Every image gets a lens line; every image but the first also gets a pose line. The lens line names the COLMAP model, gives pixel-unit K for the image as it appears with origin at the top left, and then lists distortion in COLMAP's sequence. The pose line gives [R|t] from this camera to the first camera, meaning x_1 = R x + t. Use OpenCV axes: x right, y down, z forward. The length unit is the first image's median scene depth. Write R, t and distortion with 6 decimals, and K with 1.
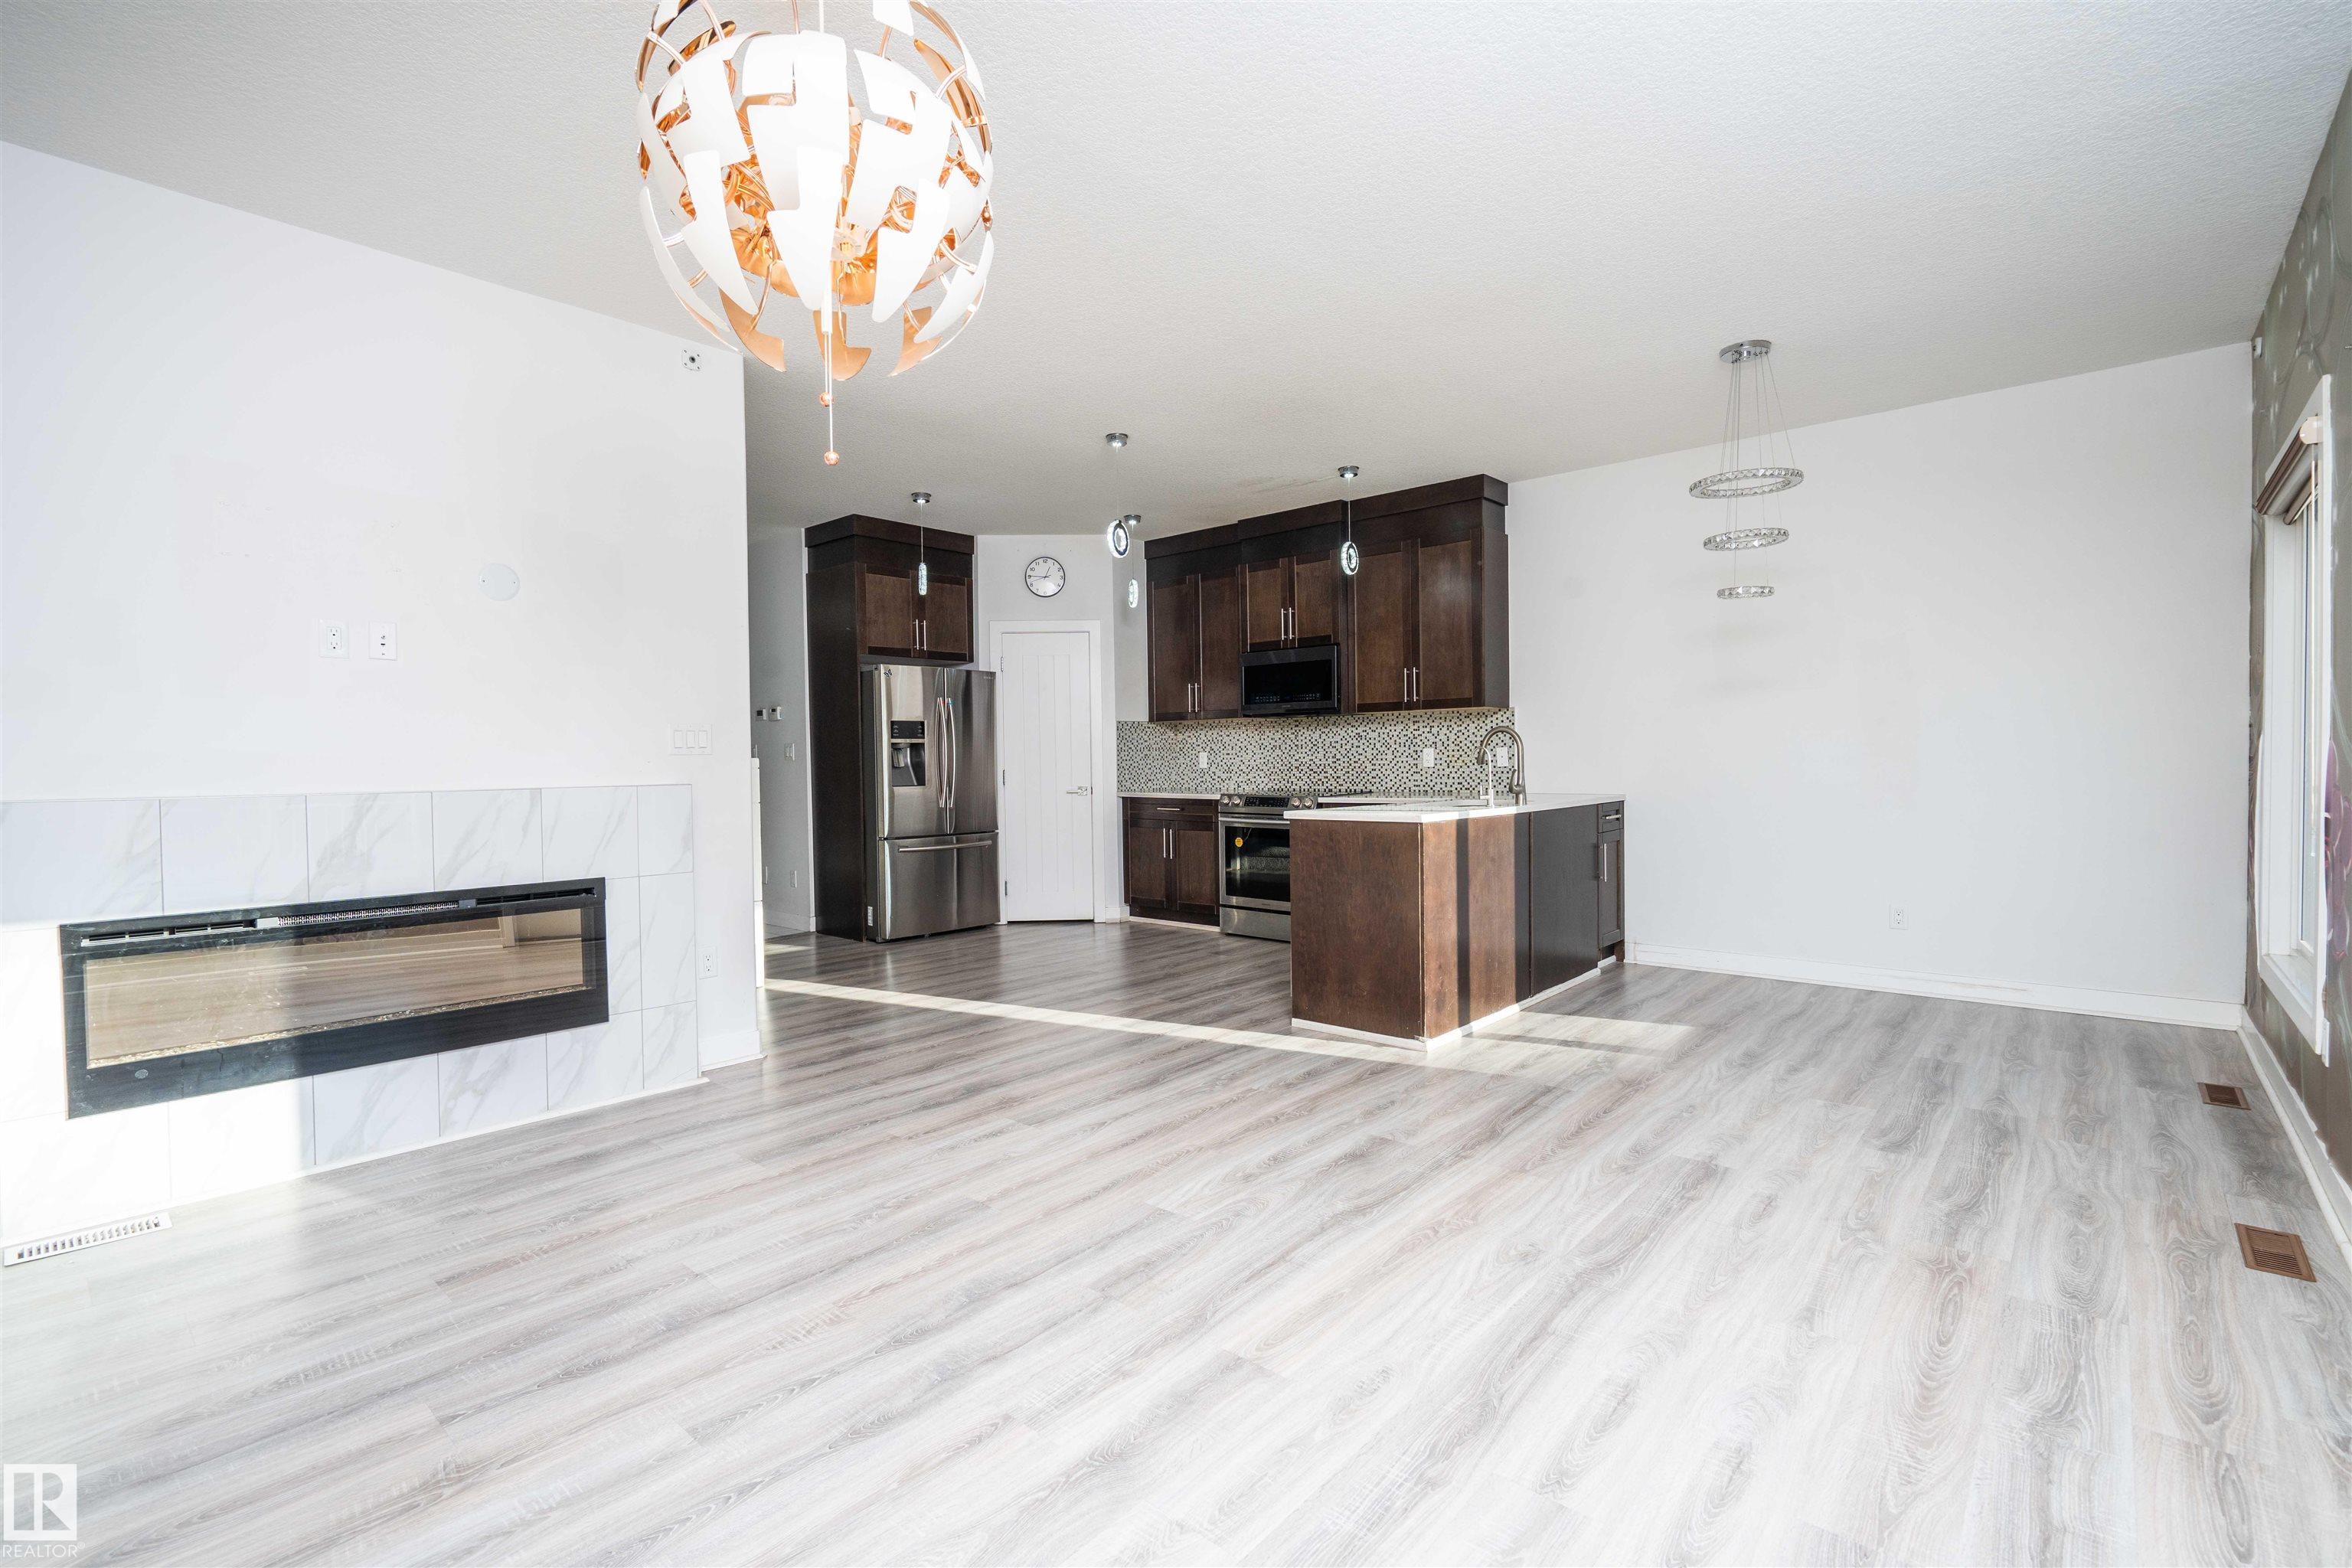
lens RADIAL K [[1051.3, 0, 1153.2], [0, 1051.3, 785.5], [0, 0, 1]] dist [-0.001467, 0.000103]
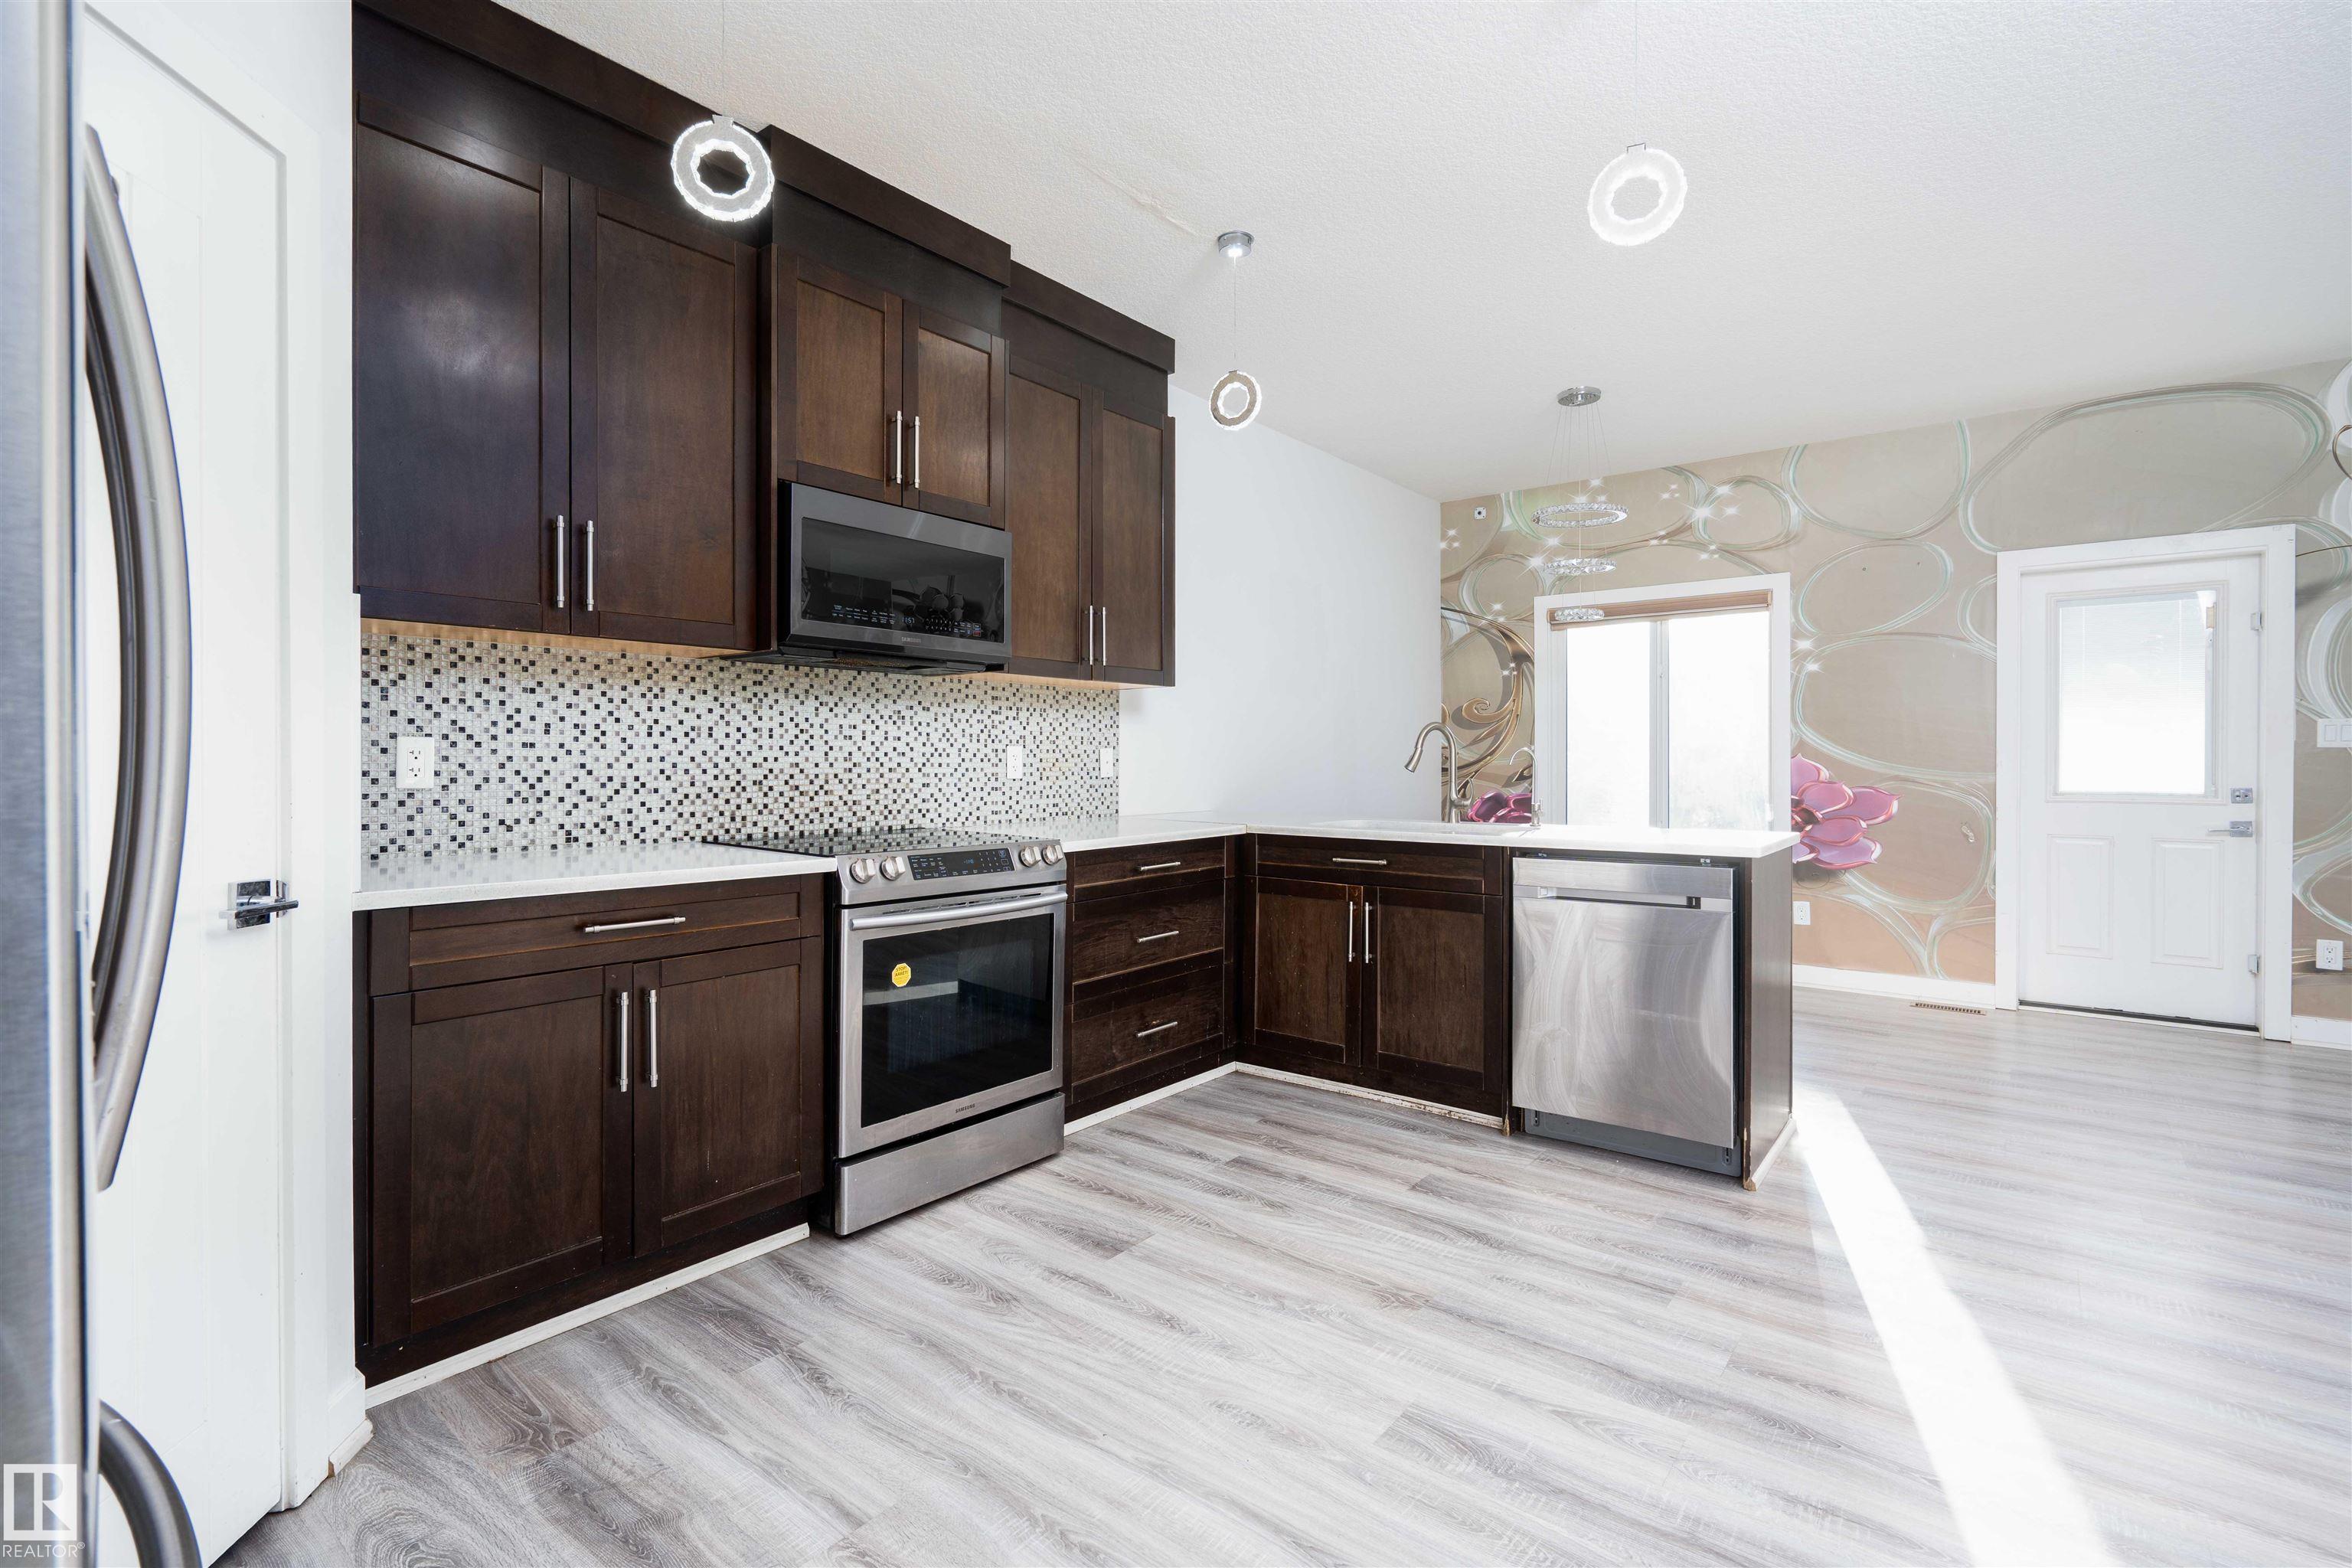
lens RADIAL K [[1066.8, 0, 1177.0], [0, 1066.8, 763.6], [0, 0, 1]] dist [-0.003658, 0.000855]
pose [[-0.067836, 0.009776, 0.997649, -0.564973], [0.023756, 0.999684, -0.008181, -0.032672], [-0.997414, 0.023145, -0.068047, 1.632570]]
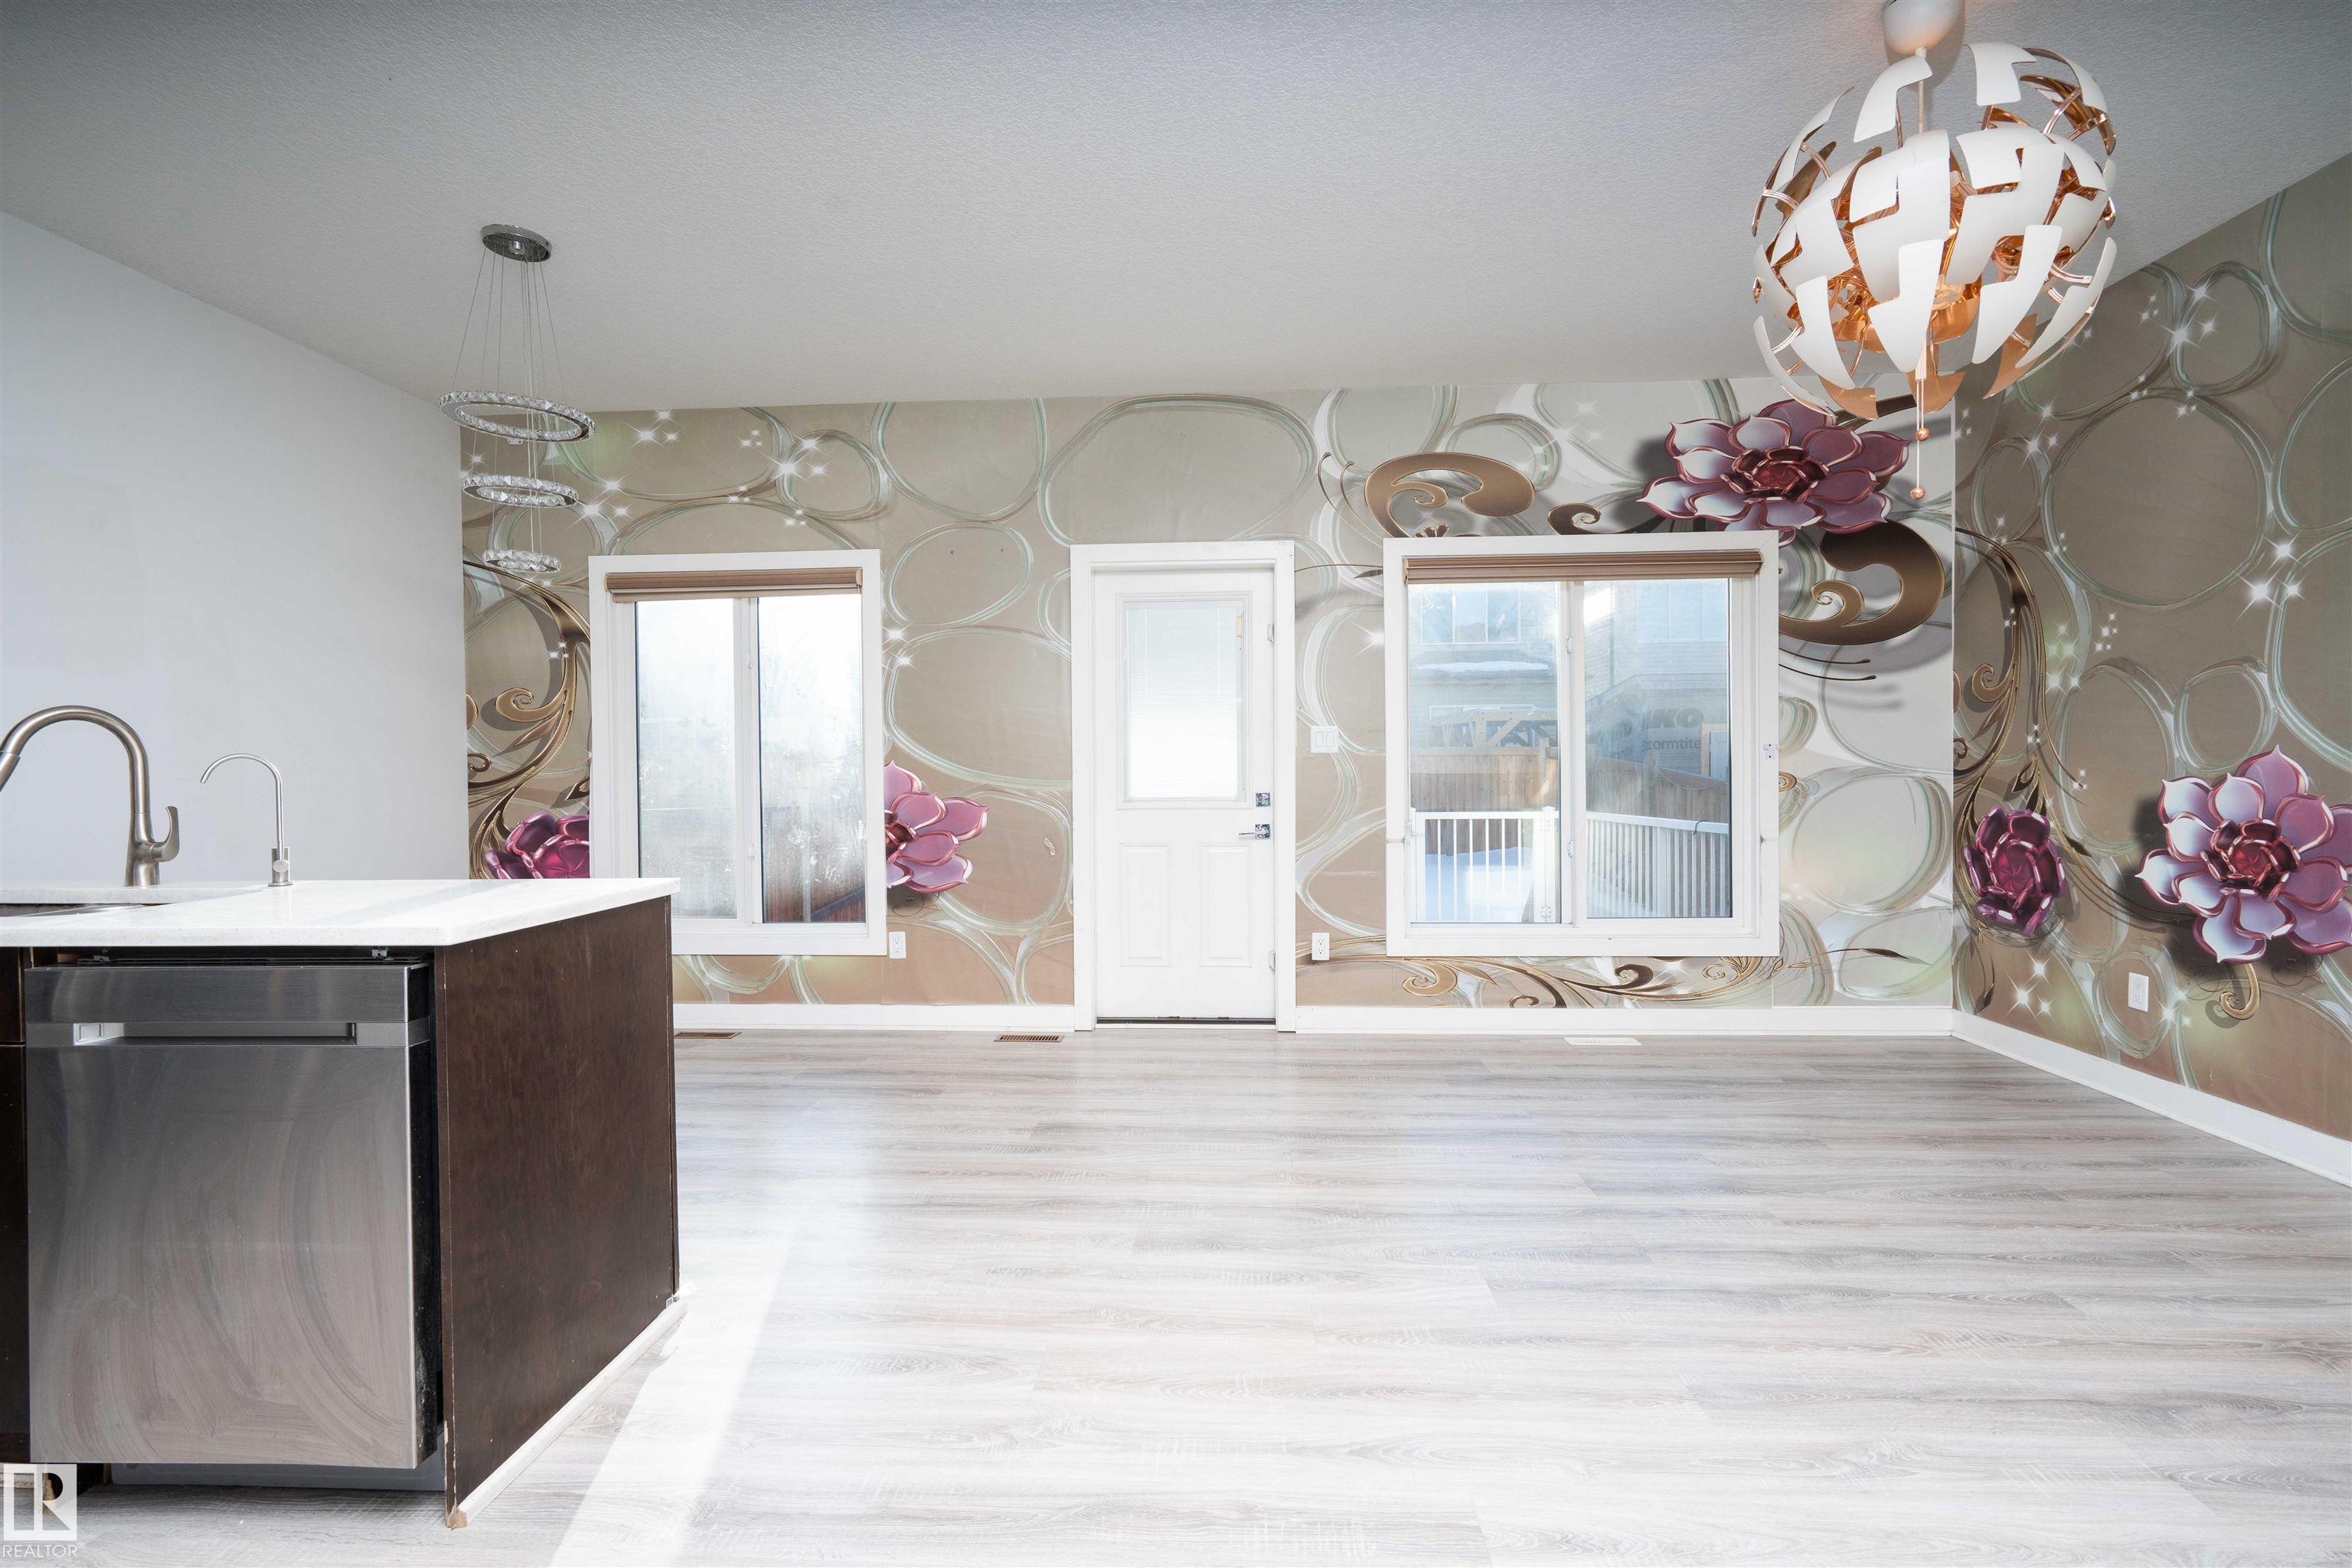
lens RADIAL K [[1057.0, 0, 1179.8], [0, 1057.0, 780.0], [0, 0, 1]] dist [-0.007542, 0.001193]
pose [[-0.630800, 0.008839, 0.775895, -0.354397], [0.035196, 0.999232, 0.017230, -0.025256], [-0.775147, 0.038177, -0.630626, 1.218381]]
